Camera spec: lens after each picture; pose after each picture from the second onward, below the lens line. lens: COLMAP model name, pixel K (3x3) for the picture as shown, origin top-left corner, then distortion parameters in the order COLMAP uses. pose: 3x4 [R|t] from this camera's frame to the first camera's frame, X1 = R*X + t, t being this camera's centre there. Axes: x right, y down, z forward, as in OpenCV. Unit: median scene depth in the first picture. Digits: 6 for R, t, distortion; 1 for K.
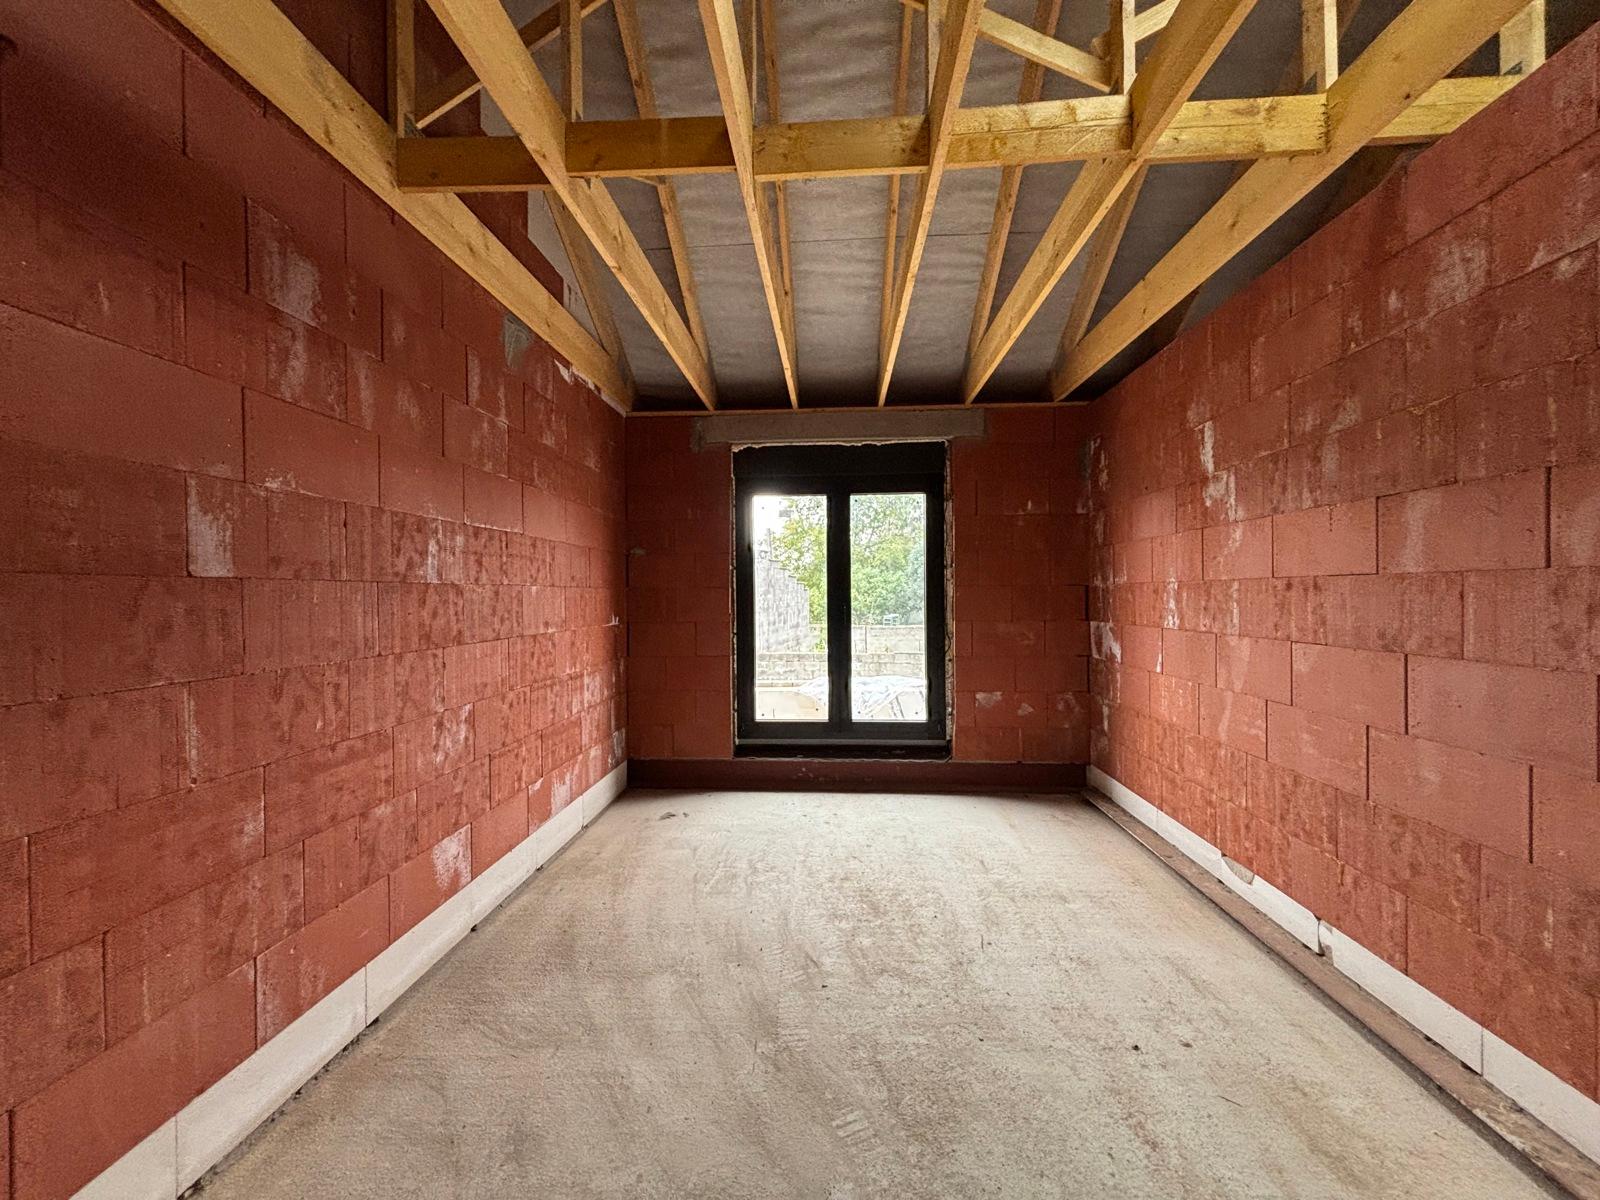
lens RADIAL K [[639.3, 0, 800.1], [0, 639.3, 591.6], [0, 0, 1]] dist [0.000931, -0.000516]
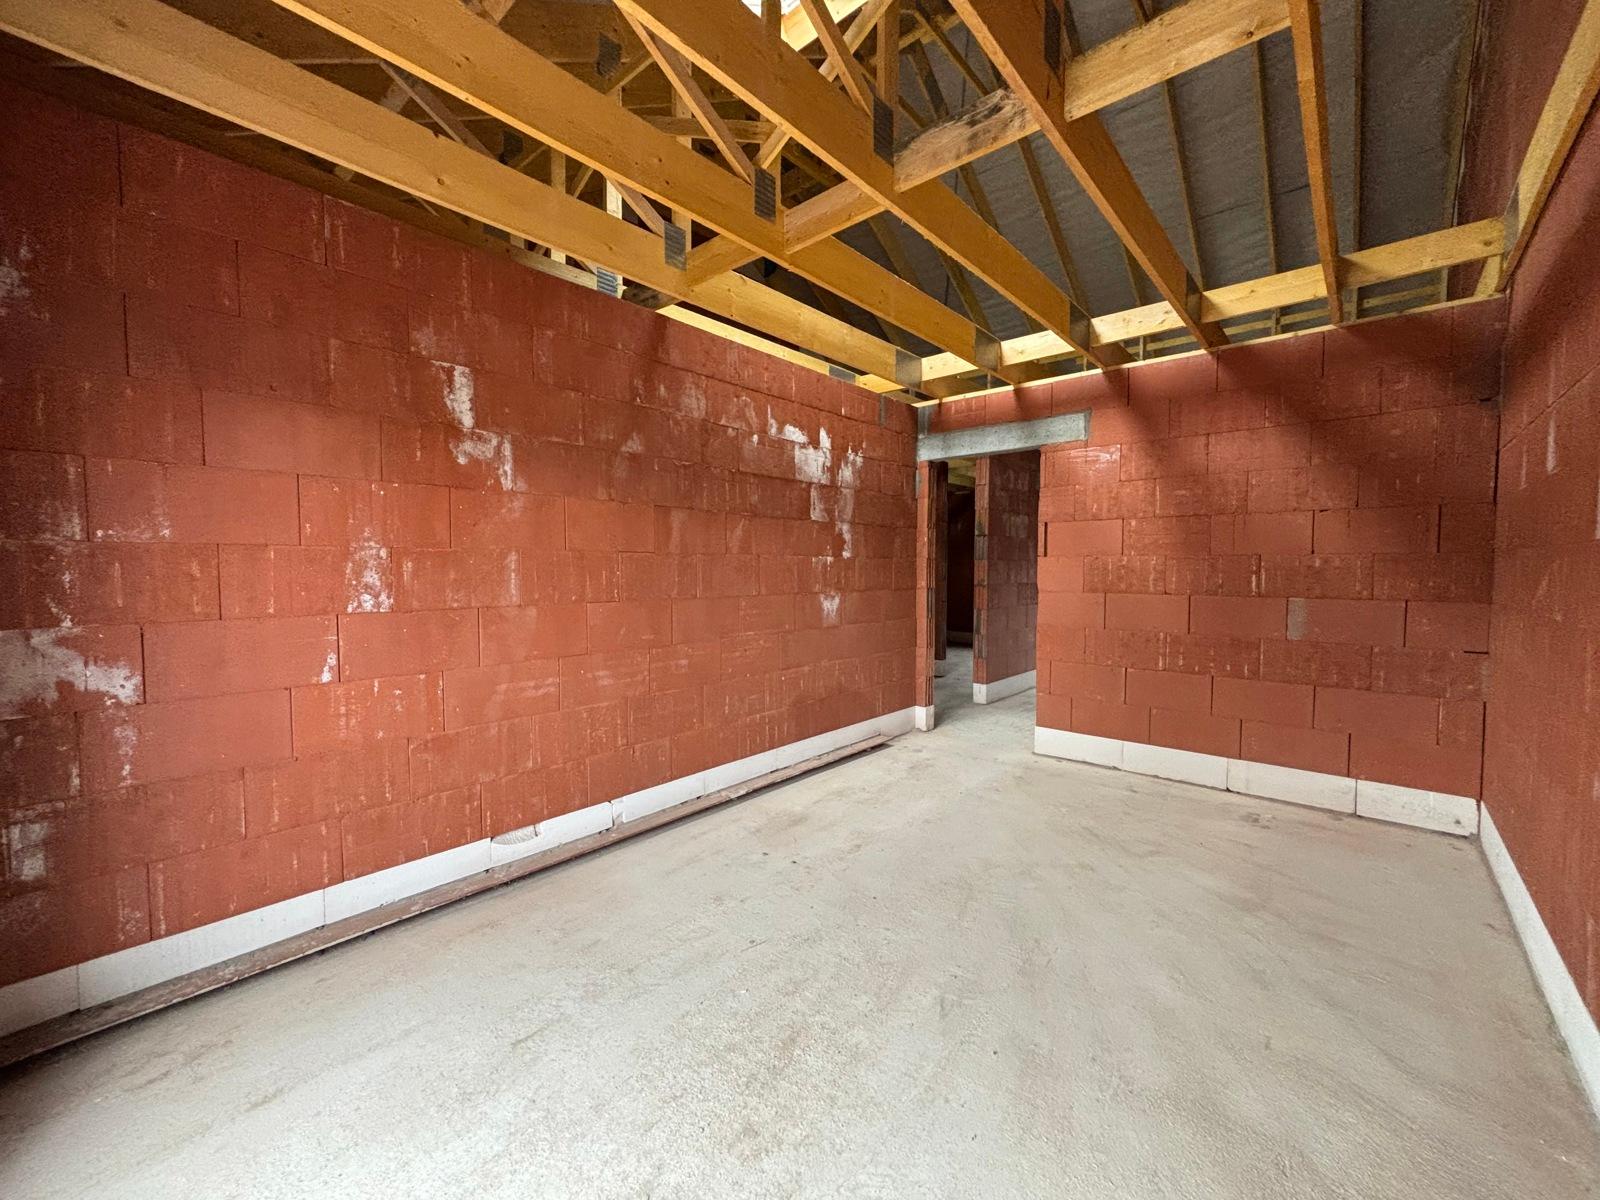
lens RADIAL K [[639.3, 0, 800.1], [0, 639.3, 591.6], [0, 0, 1]] dist [0.000931, -0.000516]
pose [[-0.786113, -0.019205, 0.617784, -0.293024], [0.000153, 0.999511, 0.031268, 0.015394], [-0.618083, 0.024675, -0.785726, 1.533007]]
